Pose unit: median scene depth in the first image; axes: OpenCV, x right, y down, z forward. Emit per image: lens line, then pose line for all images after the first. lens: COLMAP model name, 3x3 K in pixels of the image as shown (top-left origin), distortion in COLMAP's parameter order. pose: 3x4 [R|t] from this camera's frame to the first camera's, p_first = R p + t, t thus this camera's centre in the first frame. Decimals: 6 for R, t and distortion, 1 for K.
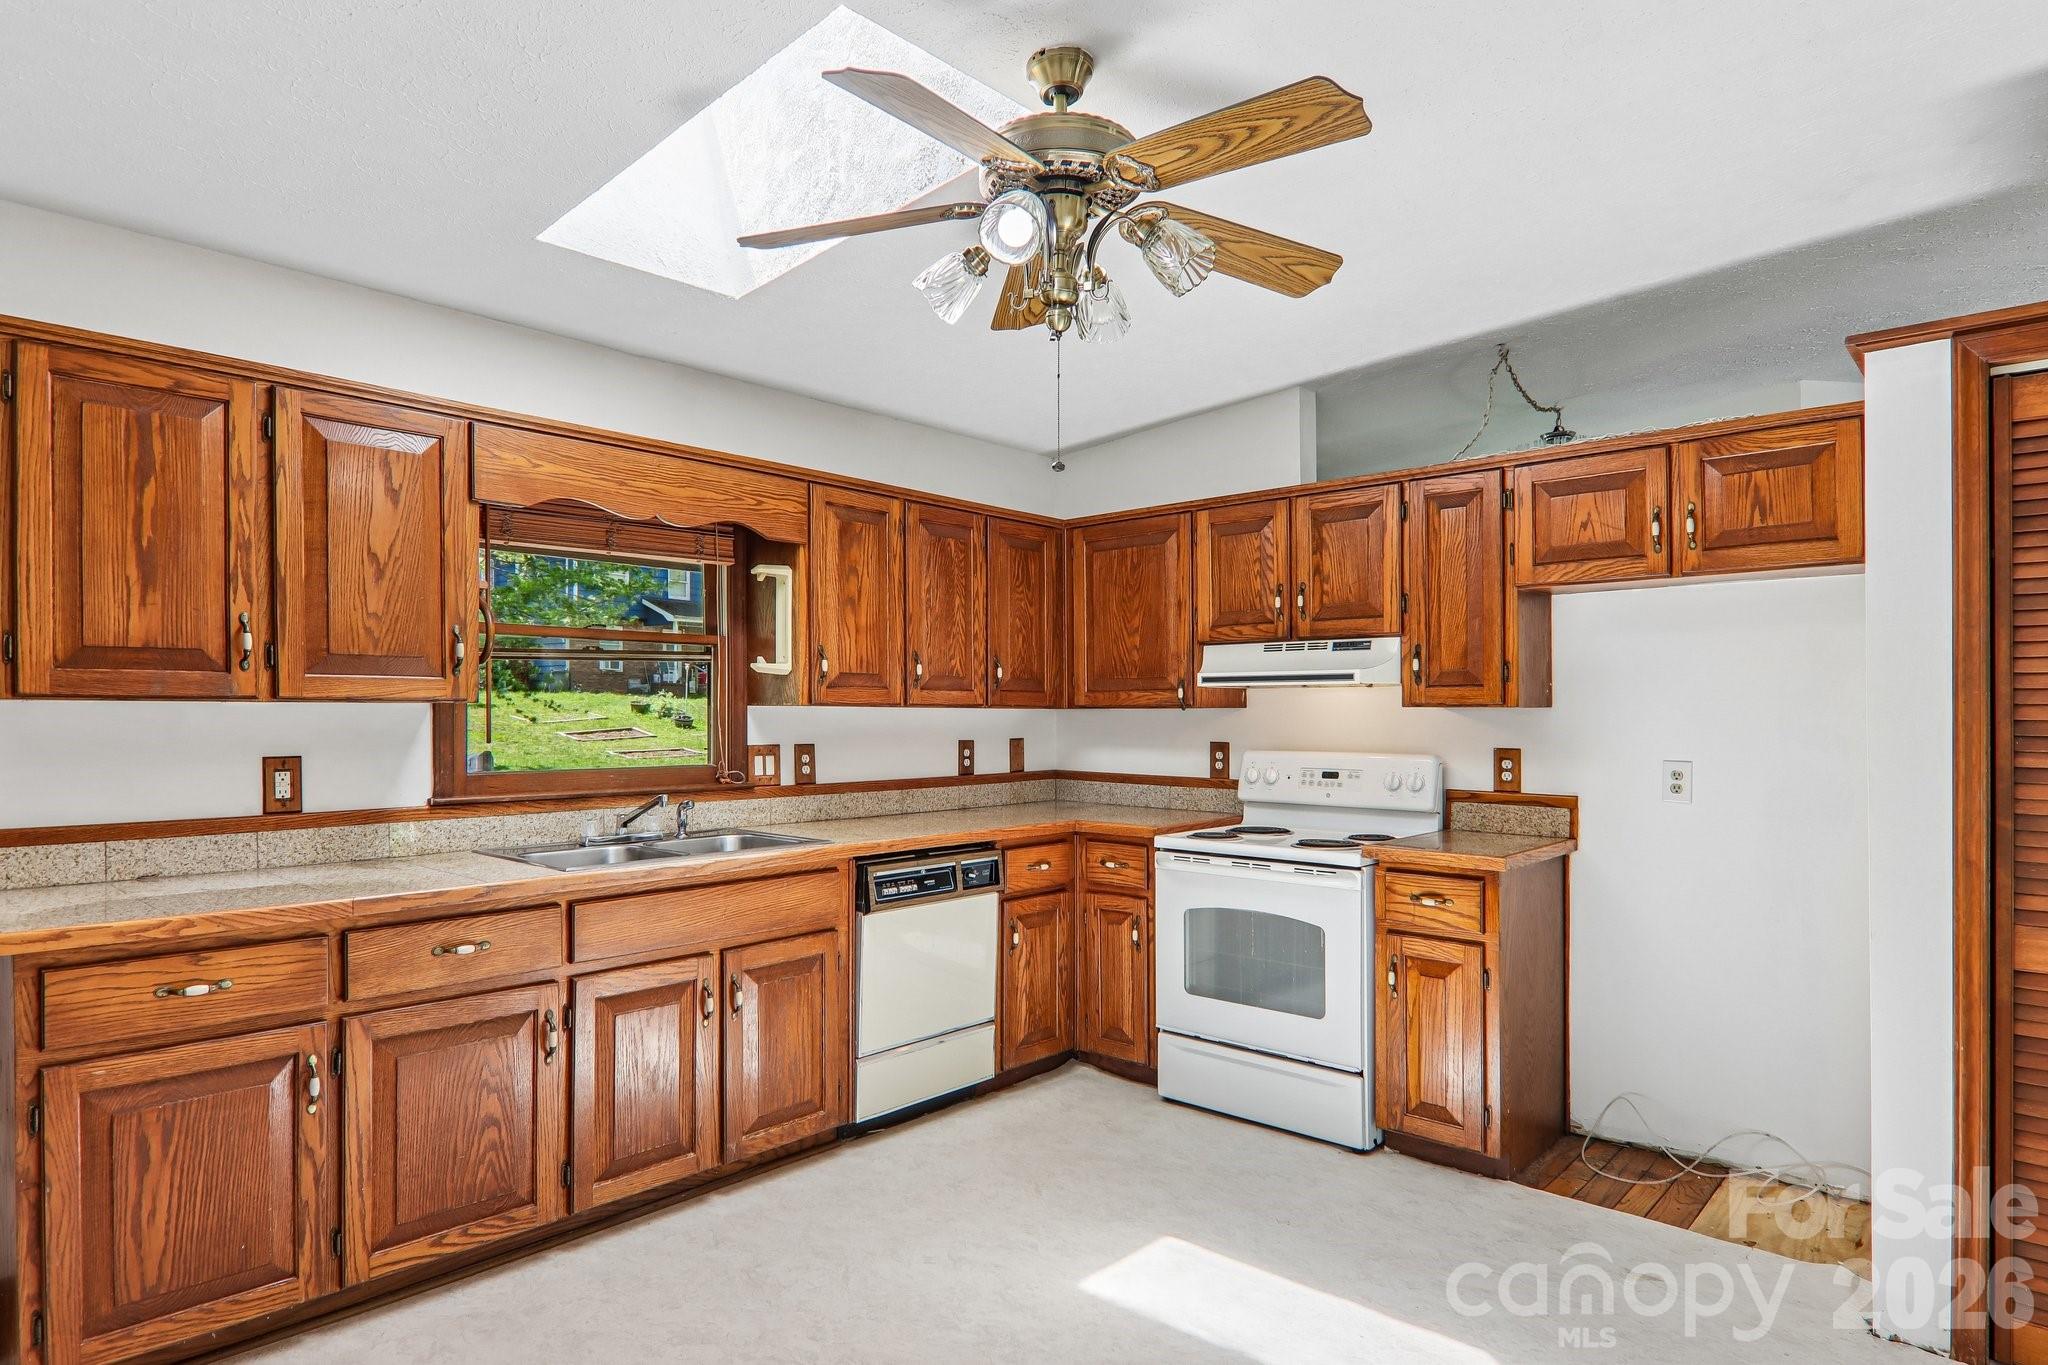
lens RADIAL K [[1184.9, 0, 1030.2], [0, 1184.9, 698.0], [0, 0, 1]] dist [0.002708, -0.005098]
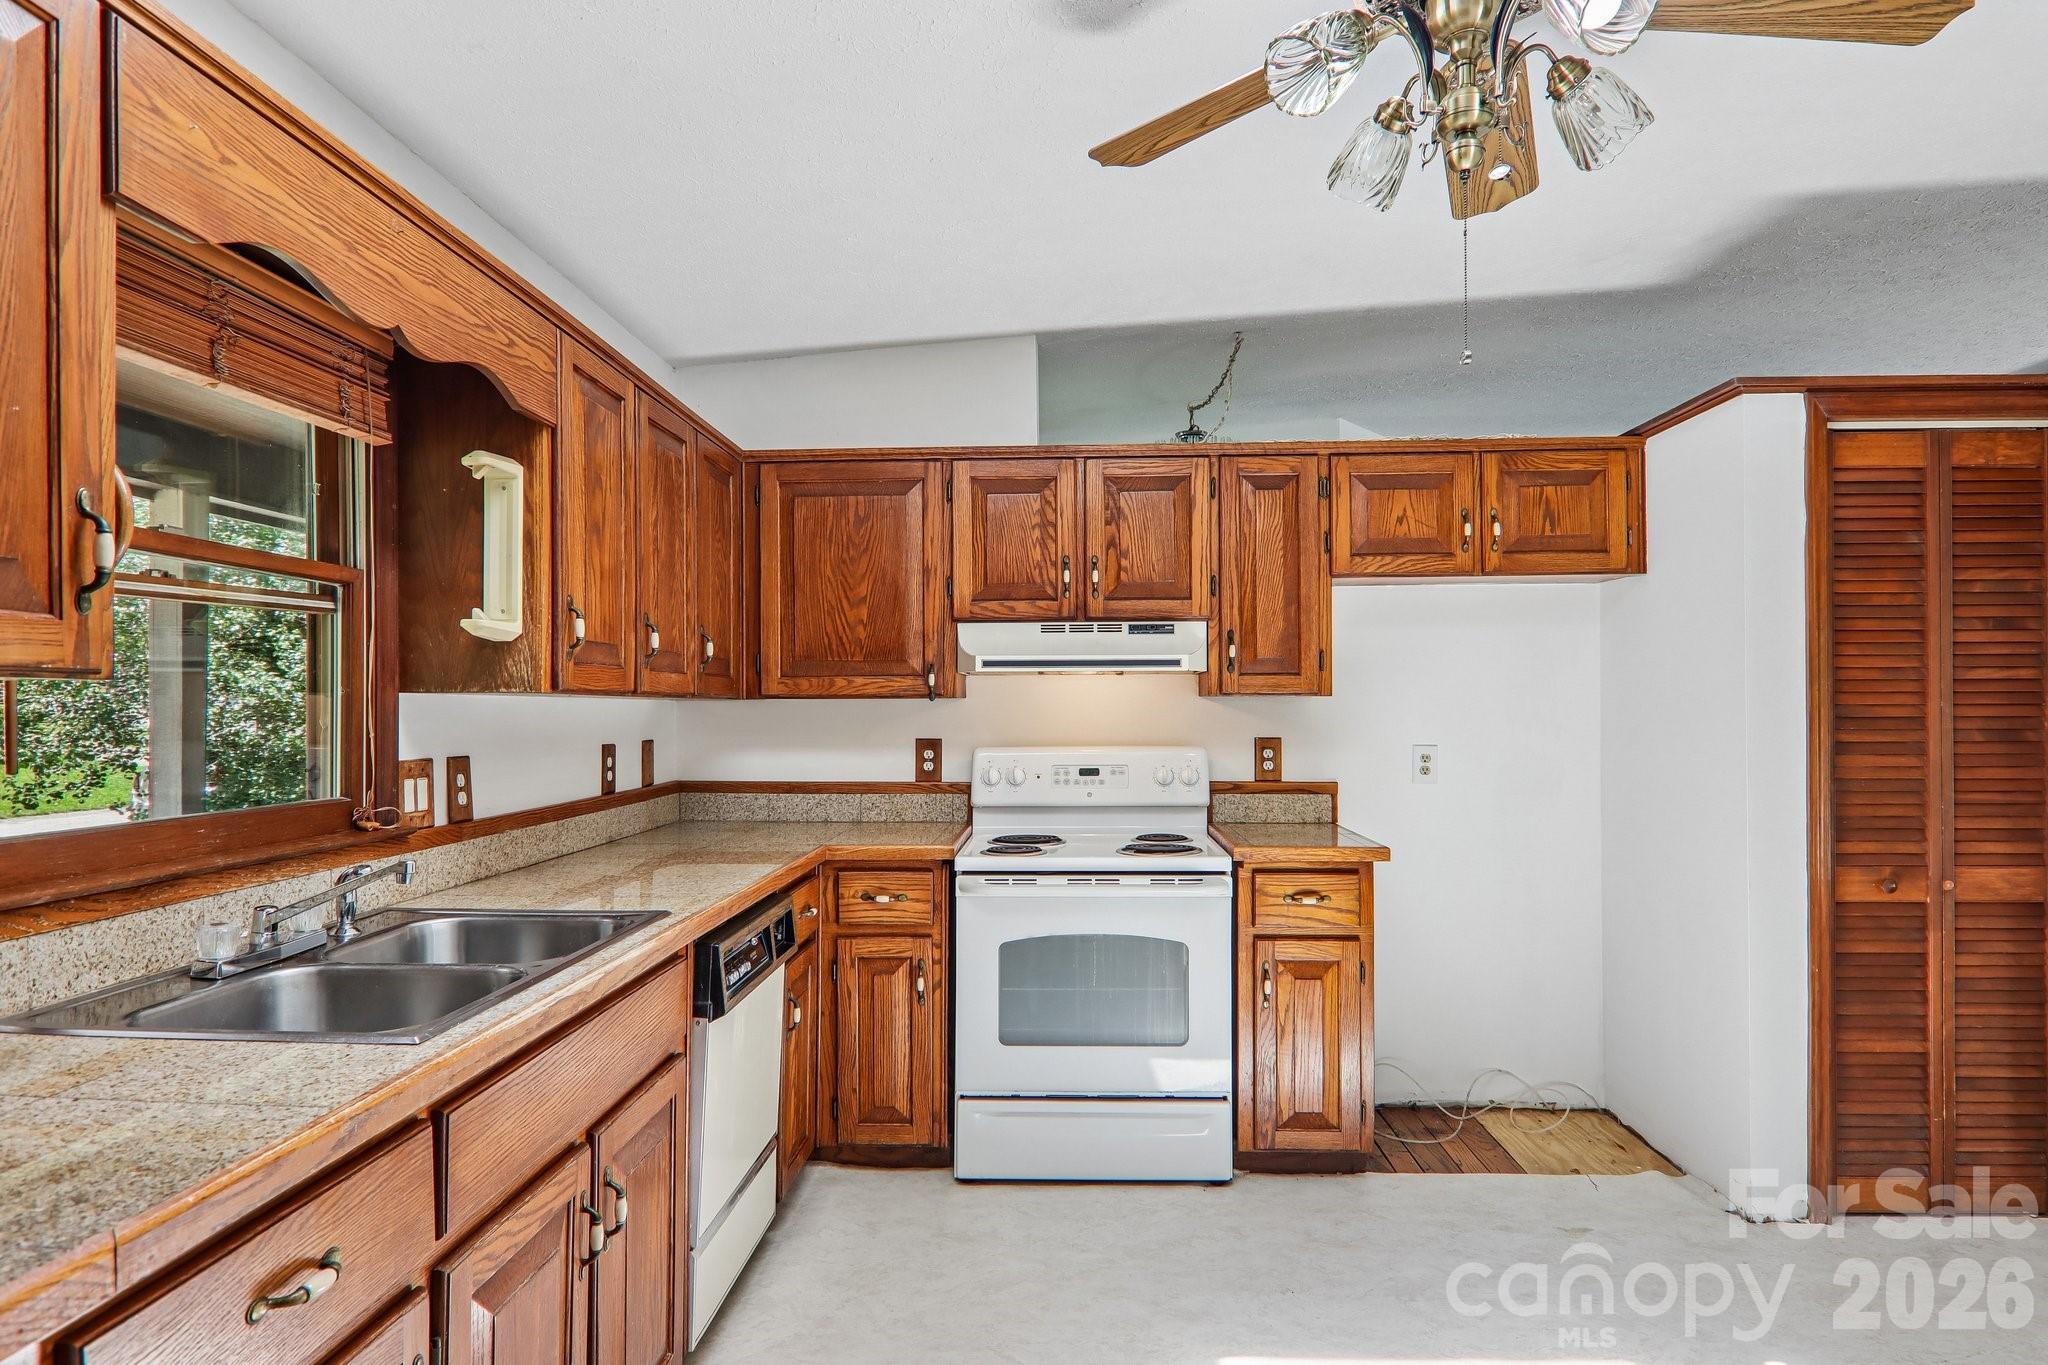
lens RADIAL K [[1184.9, 0, 1064.0], [0, 1184.9, 691.6], [0, 0, 1]] dist [0.002708, -0.005098]
pose [[0.755259, 0.003576, 0.655417, -0.388195], [-0.002546, 0.999994, -0.002522, 0.006872], [-0.655422, 0.000236, 0.755263, 0.366064]]
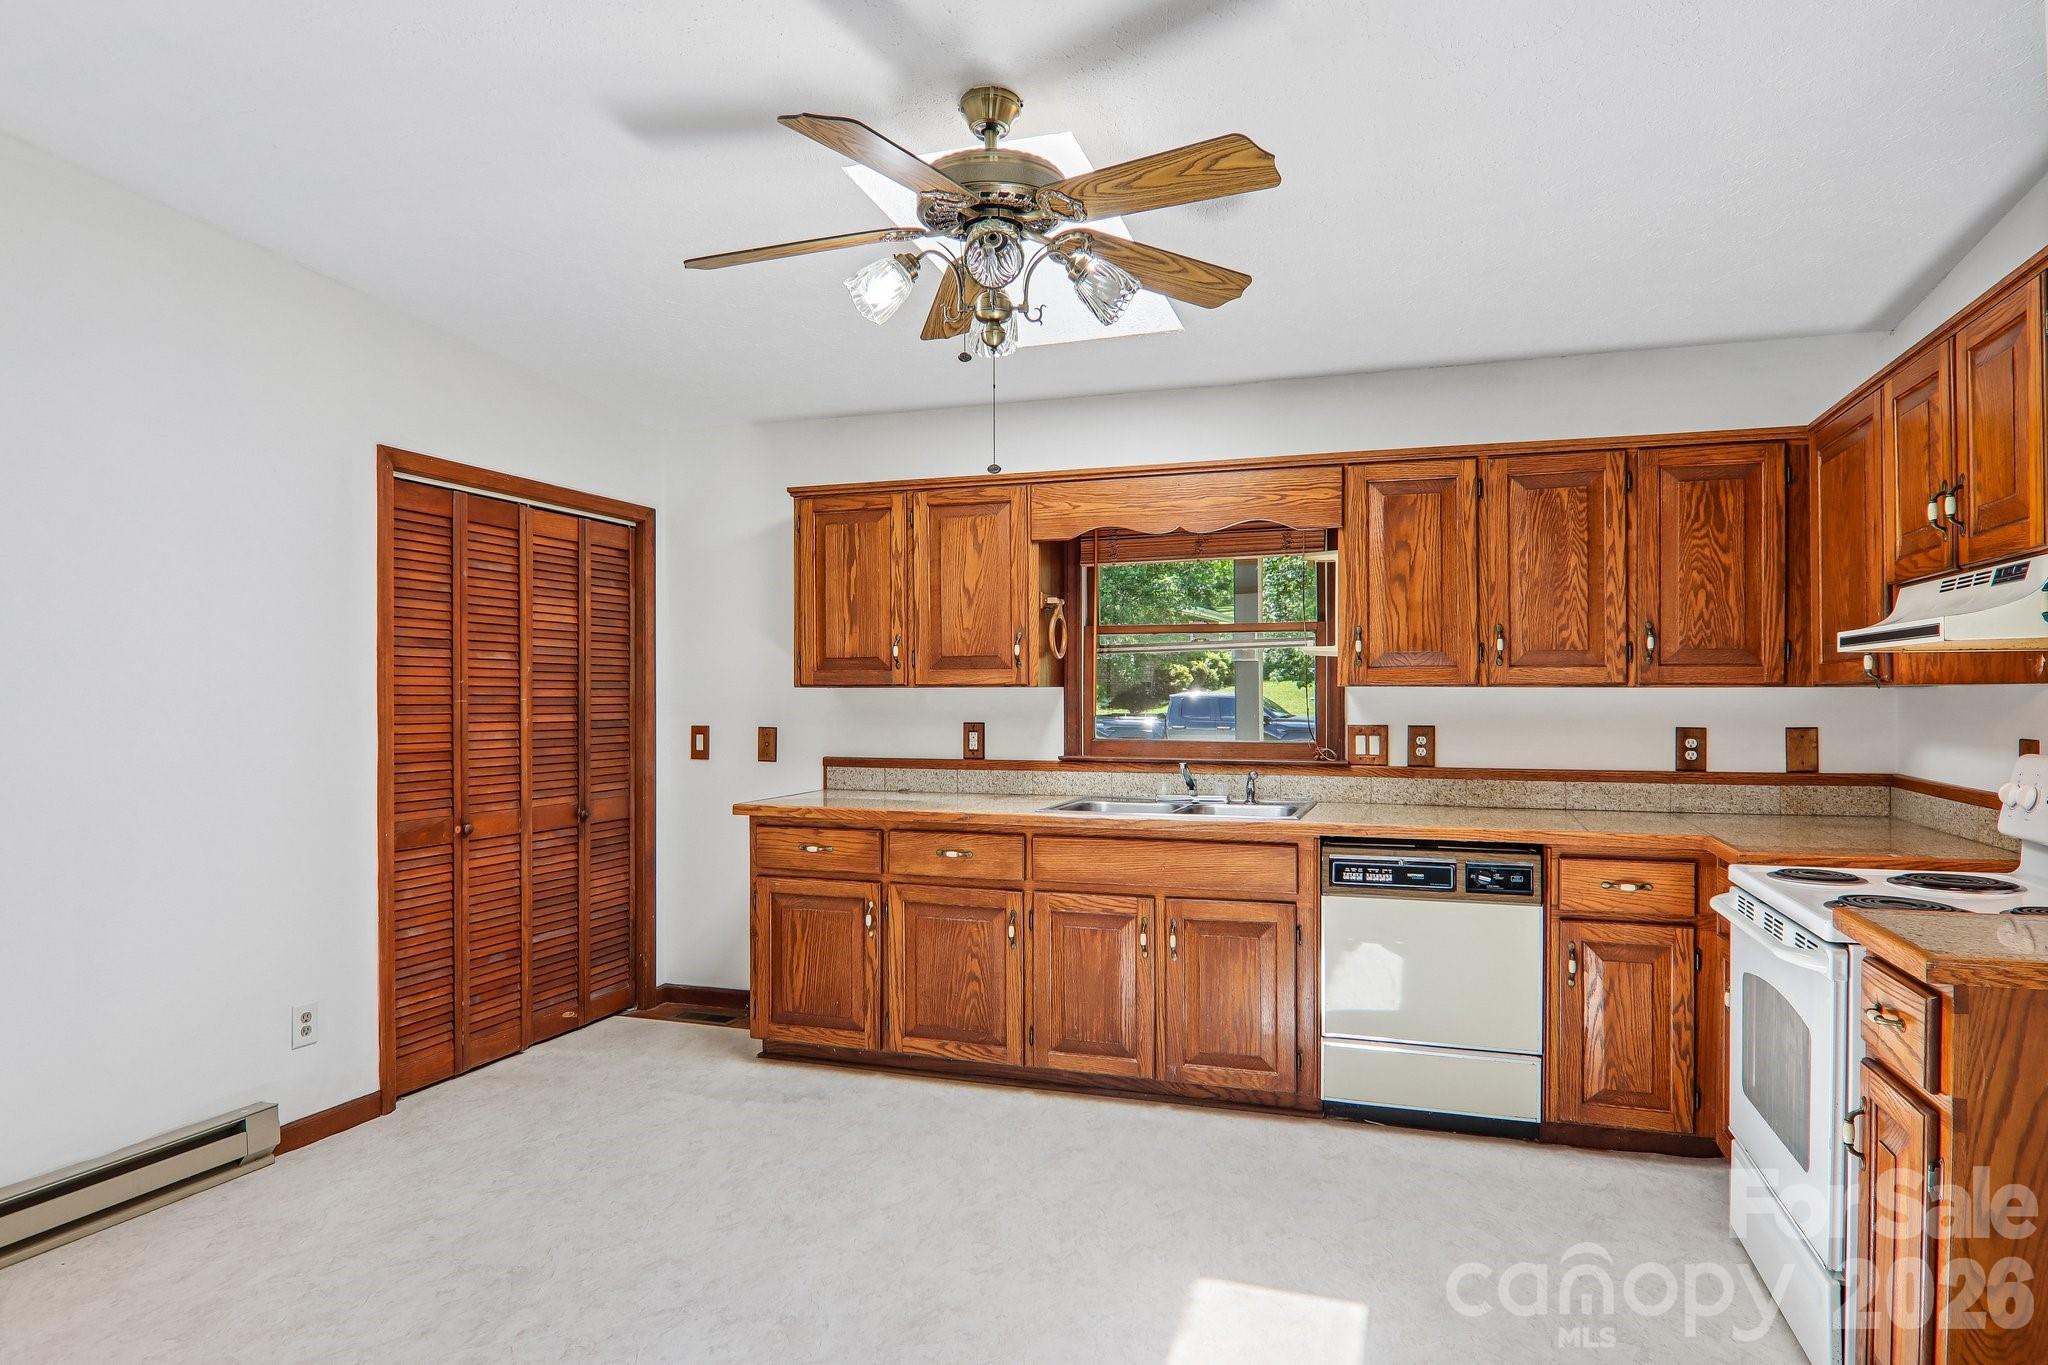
lens RADIAL K [[1184.9, 0, 1058.0], [0, 1184.9, 693.4], [0, 0, 1]] dist [0.002708, -0.005098]
pose [[0.403683, -0.003086, -0.914894, 0.637844], [0.012709, 0.999917, 0.002234, 0.006984], [0.914810, -0.012529, 0.403689, 0.363565]]
